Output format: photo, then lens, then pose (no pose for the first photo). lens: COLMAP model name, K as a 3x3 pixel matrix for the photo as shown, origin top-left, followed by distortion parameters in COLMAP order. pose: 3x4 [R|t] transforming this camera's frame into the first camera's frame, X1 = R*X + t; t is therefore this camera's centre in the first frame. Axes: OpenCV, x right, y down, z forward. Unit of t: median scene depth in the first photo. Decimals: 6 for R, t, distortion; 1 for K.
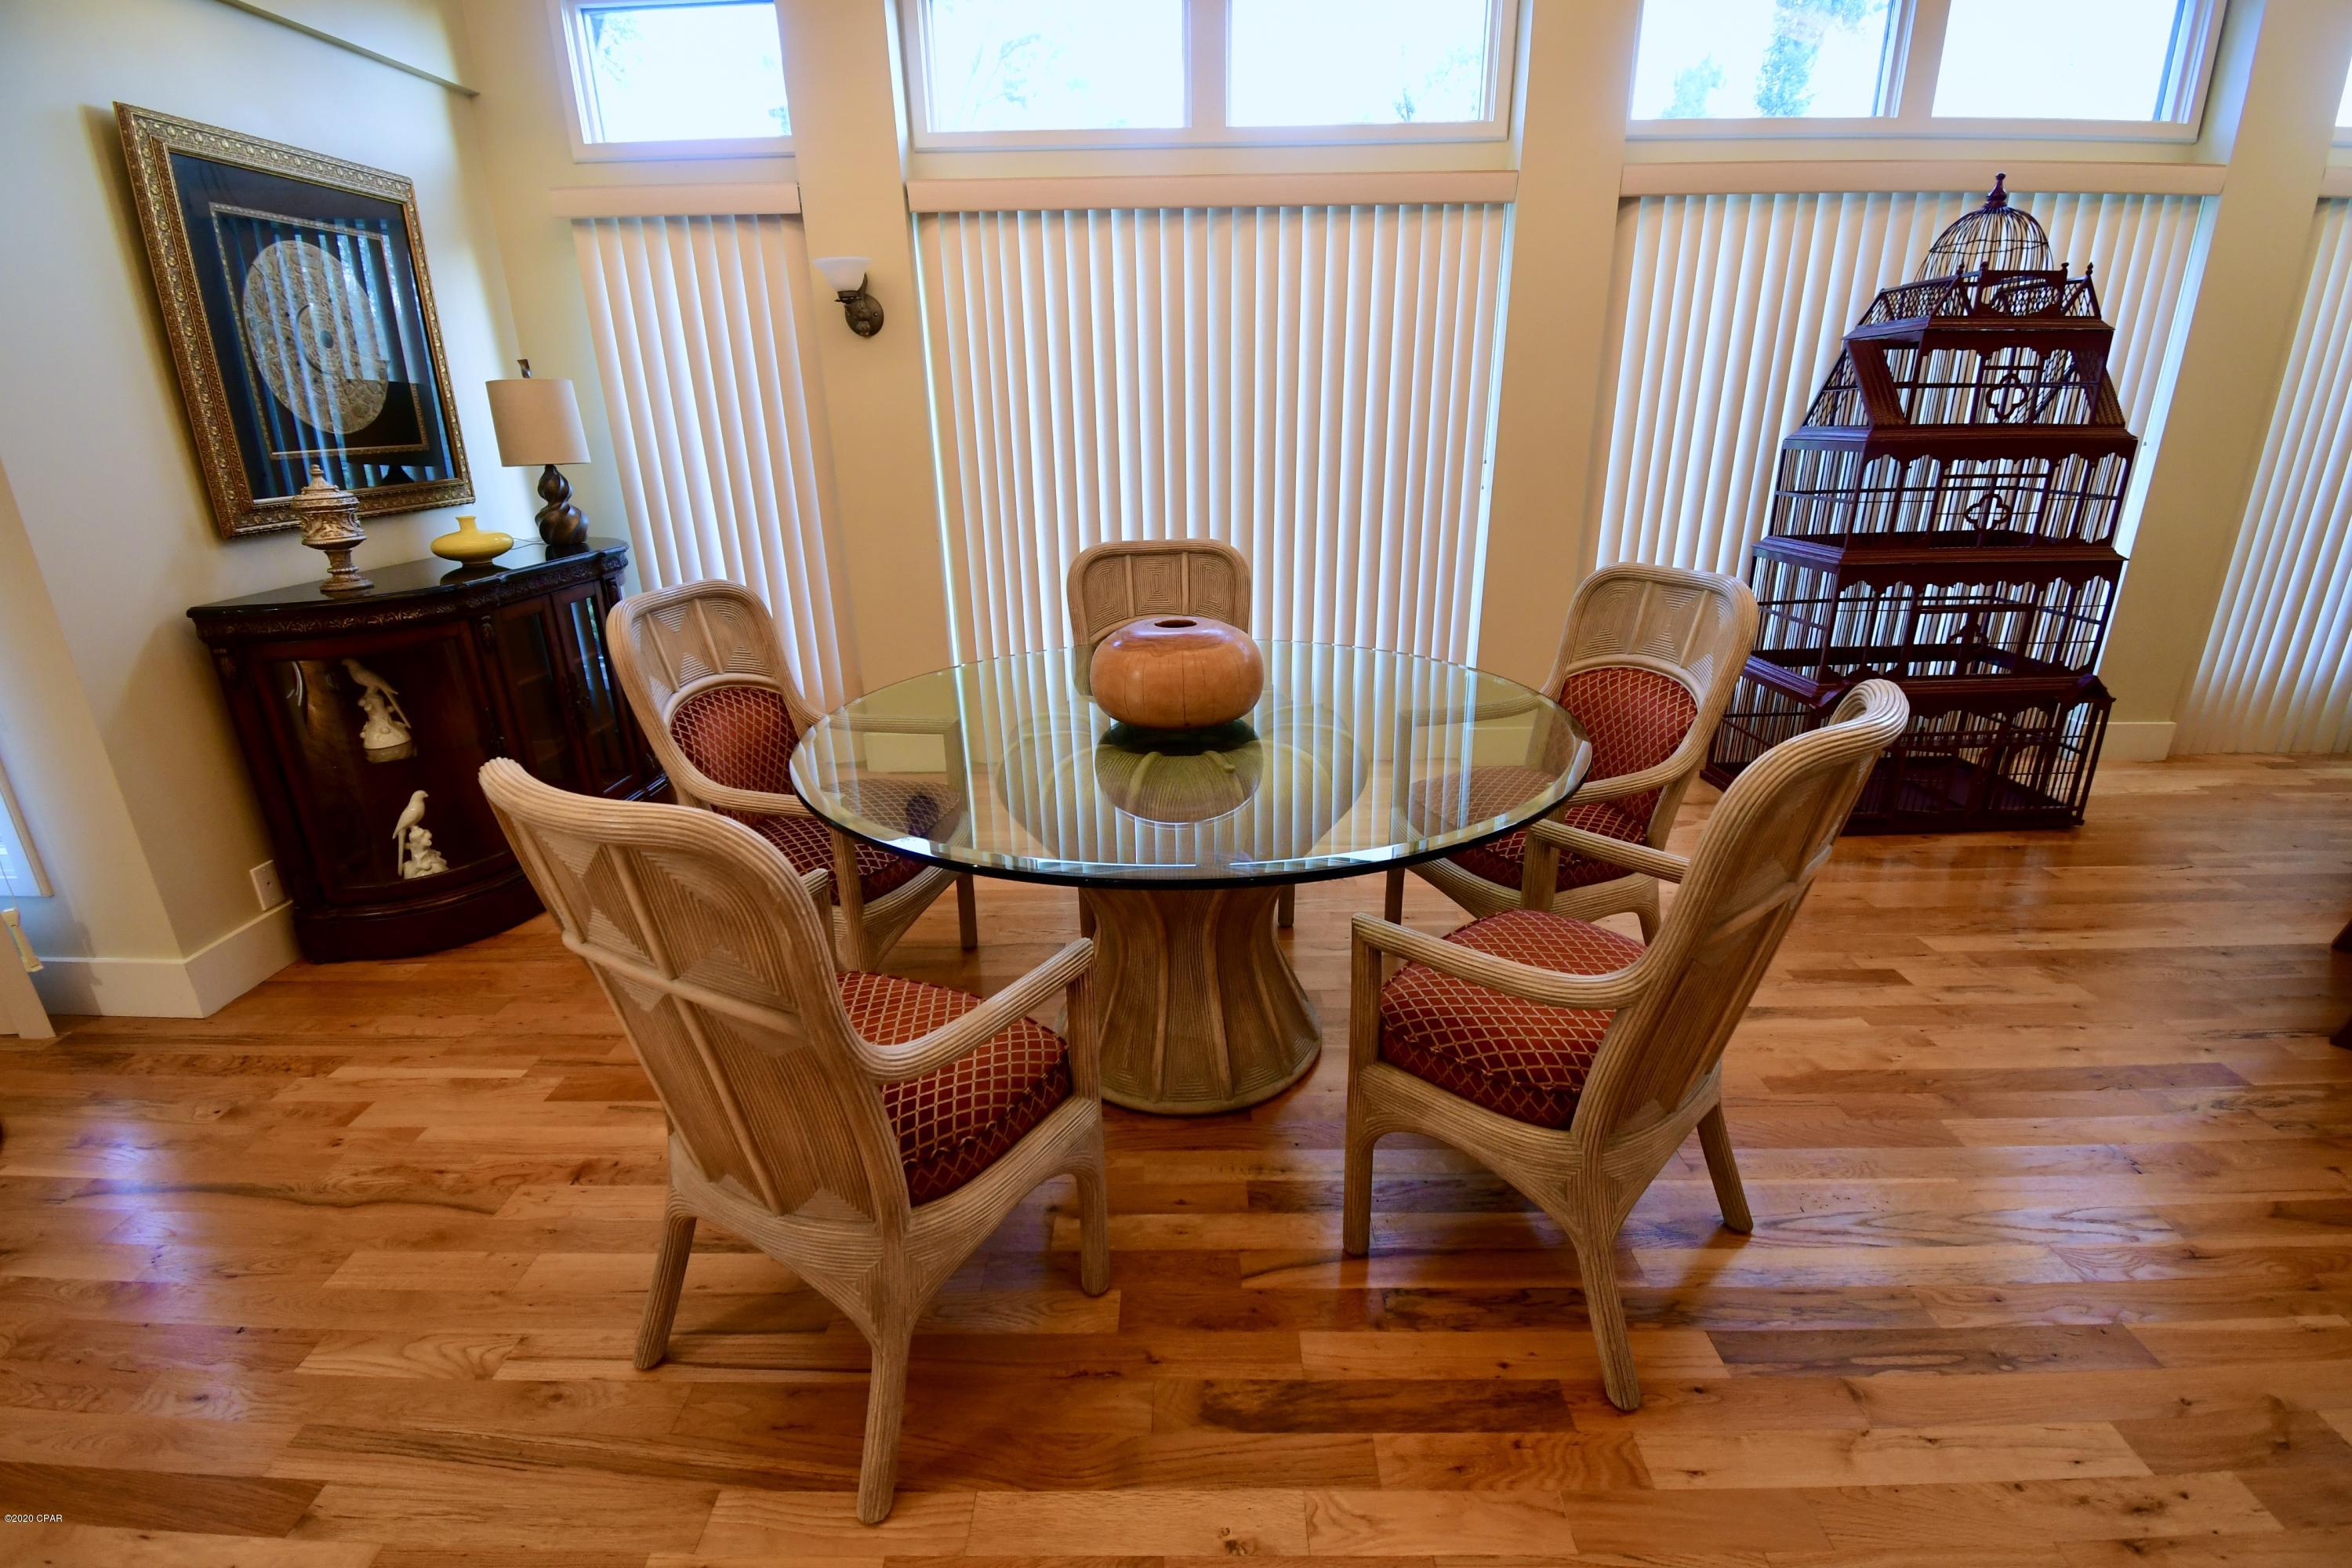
lens RADIAL K [[1037.7, 0, 1153.8], [0, 1037.7, 766.2], [0, 0, 1]] dist [-0.006025, -0.004396]
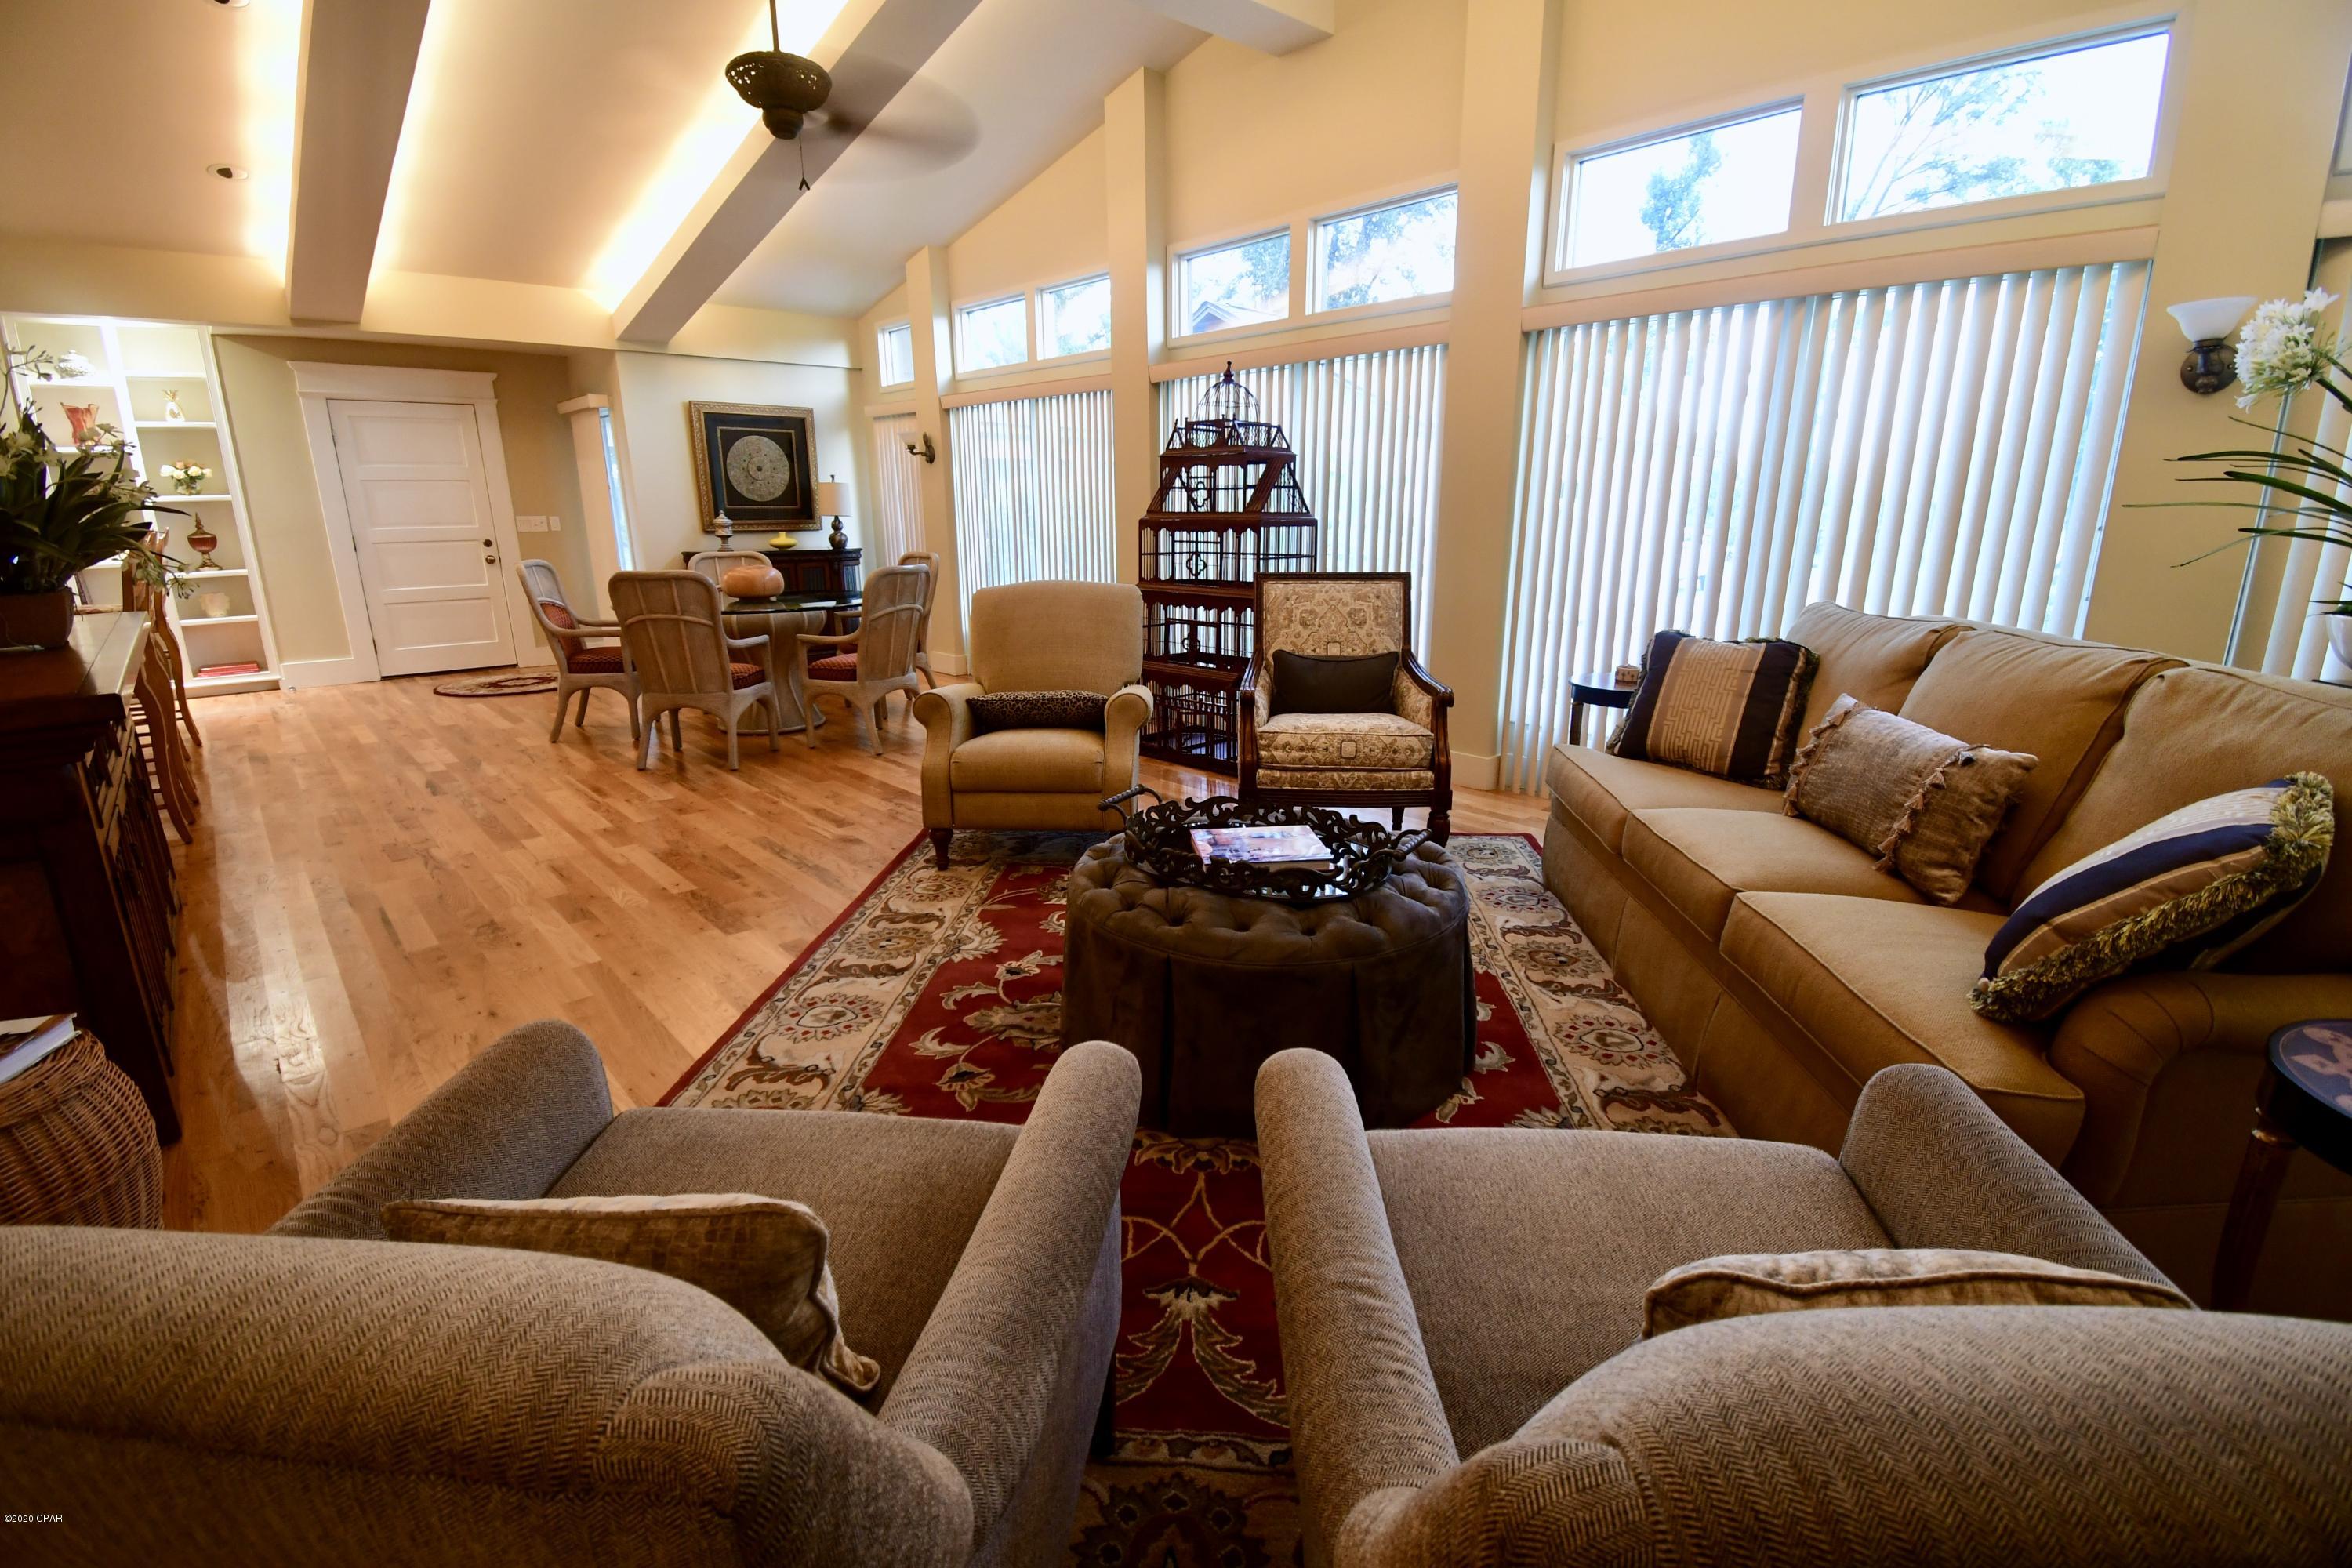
lens RADIAL K [[1037.7, 0, 1180.4], [0, 1037.7, 798.2], [0, 0, 1]] dist [-0.006025, -0.004396]
pose [[0.684130, 0.214431, -0.697127, 1.977476], [-0.253630, 0.966097, 0.048263, 0.035185], [0.683841, 0.143794, 0.715322, -0.125410]]
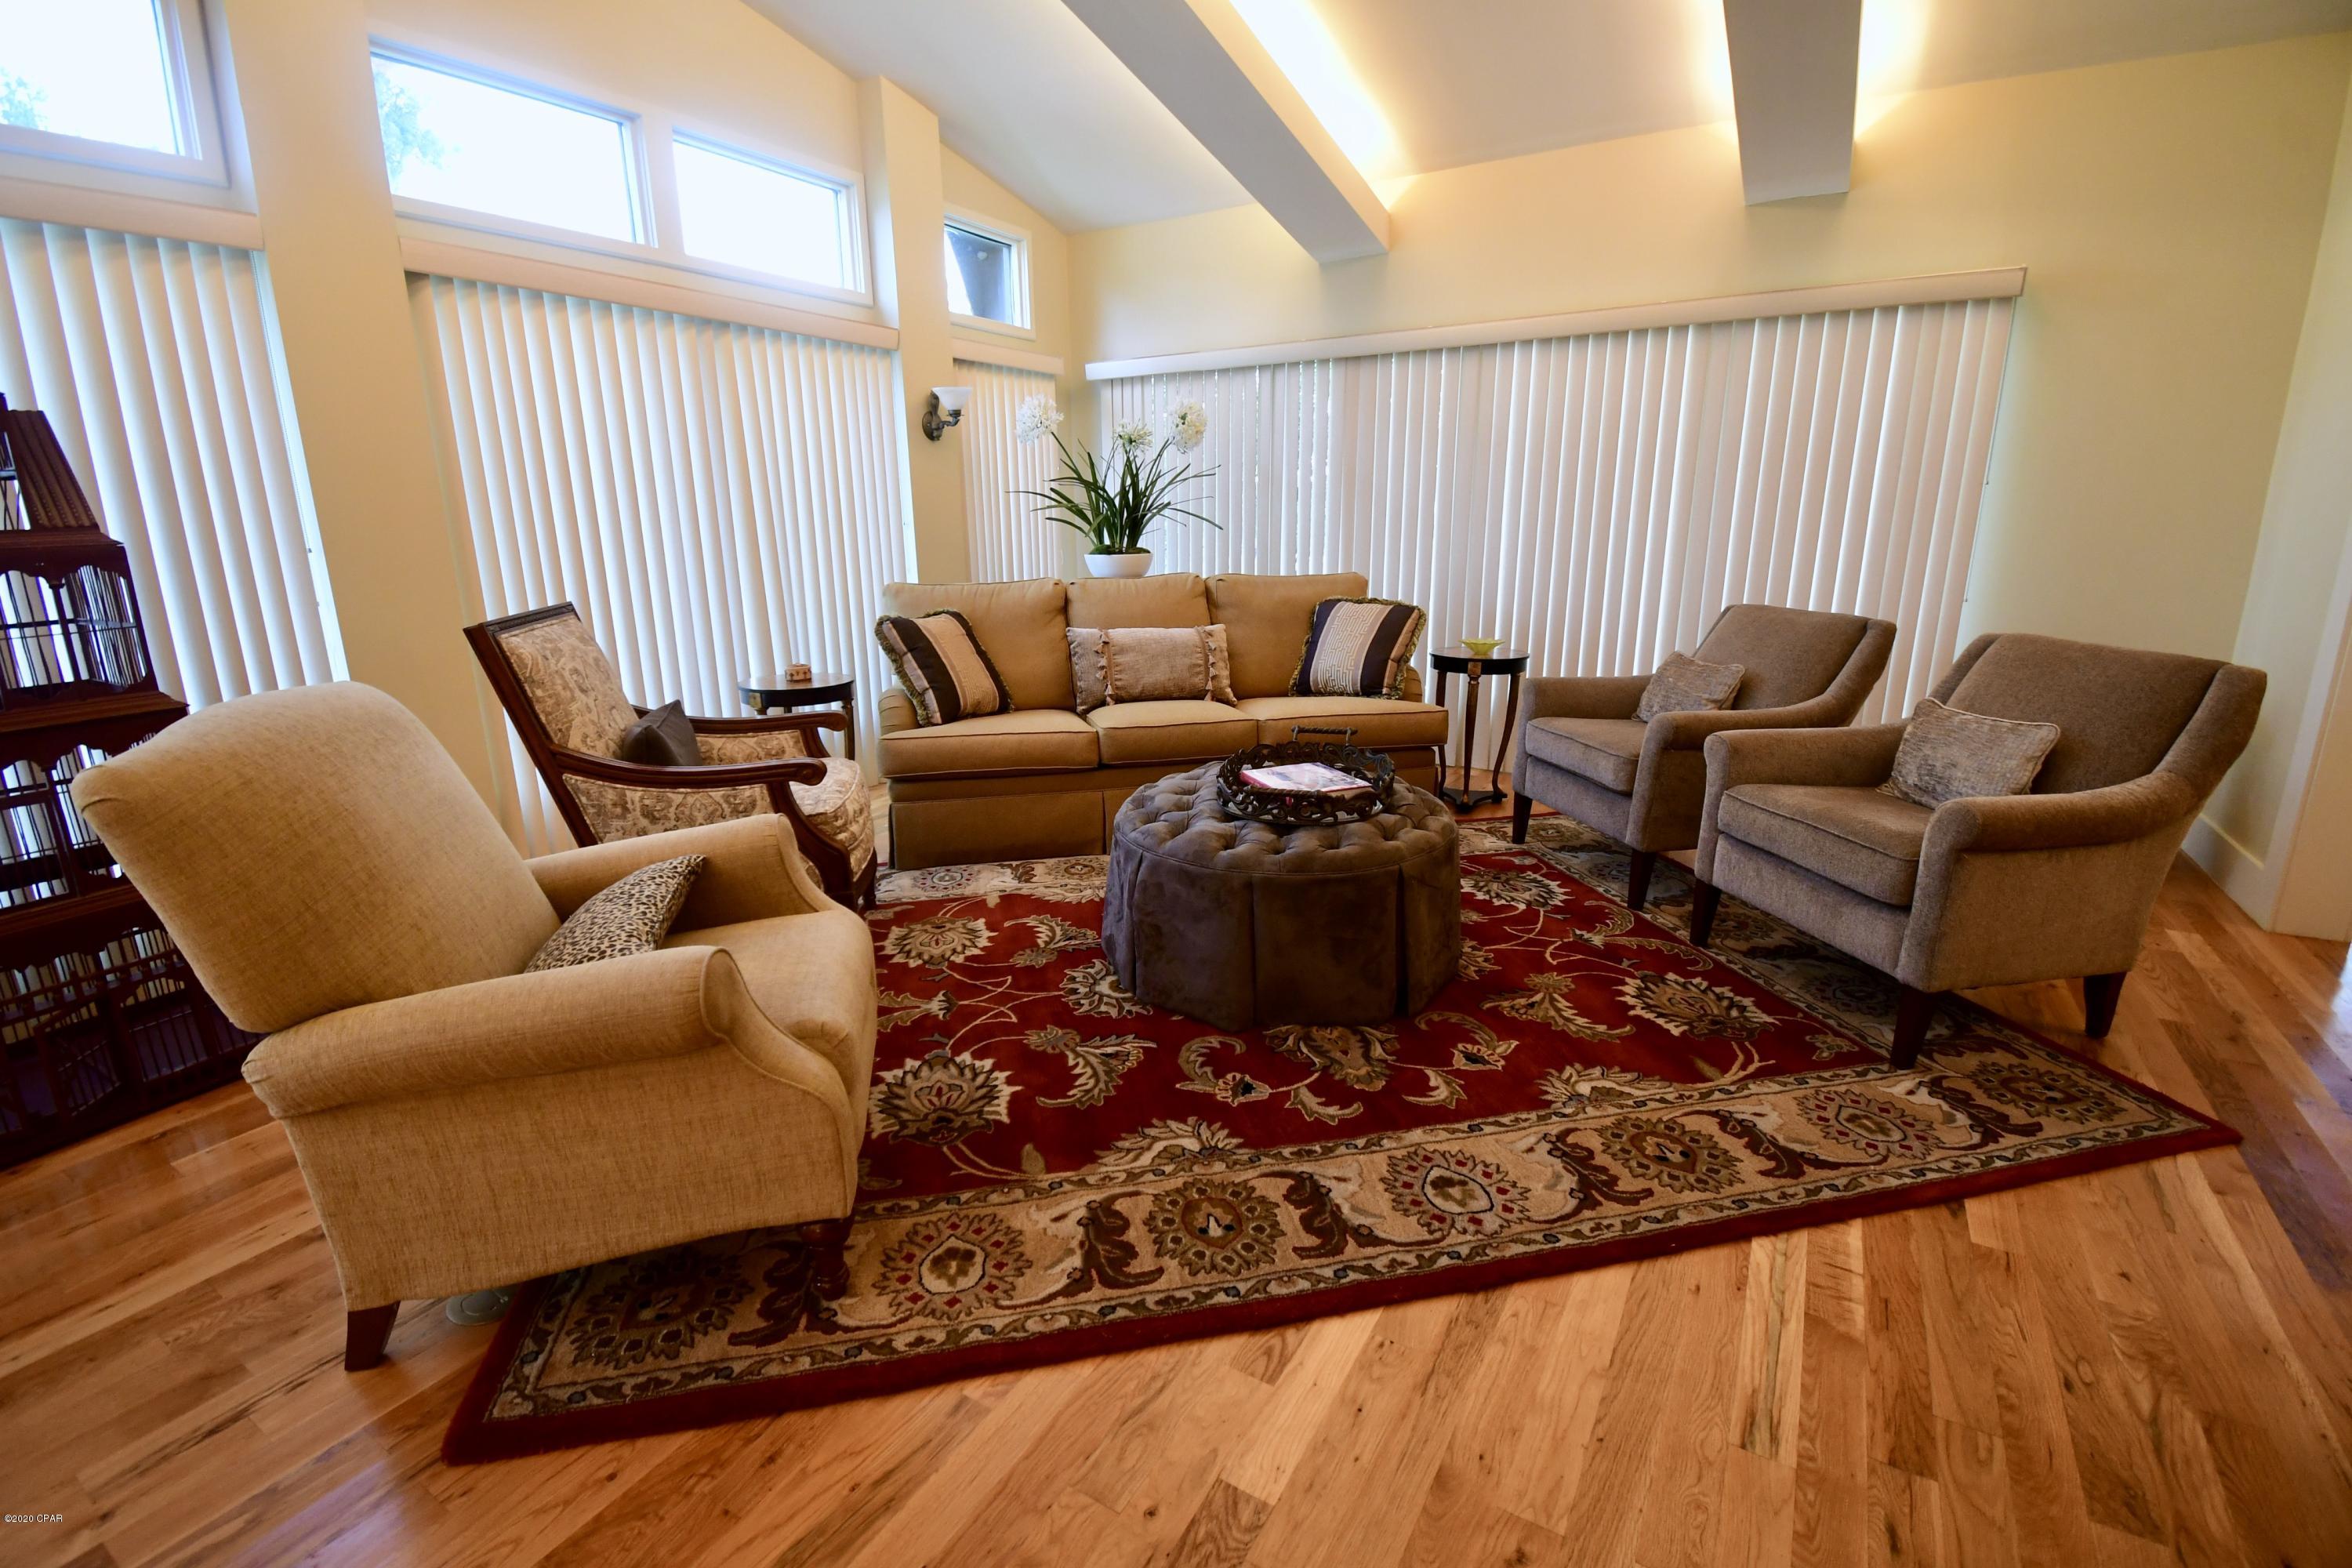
lens RADIAL K [[1037.7, 0, 1179.7], [0, 1037.7, 787.7], [0, 0, 1]] dist [-0.006025, -0.004396]
pose [[0.509795, -0.207582, 0.834877, 0.677138], [0.291015, 0.954853, 0.059712, 0.010713], [-0.809580, 0.212521, 0.547189, 0.056498]]
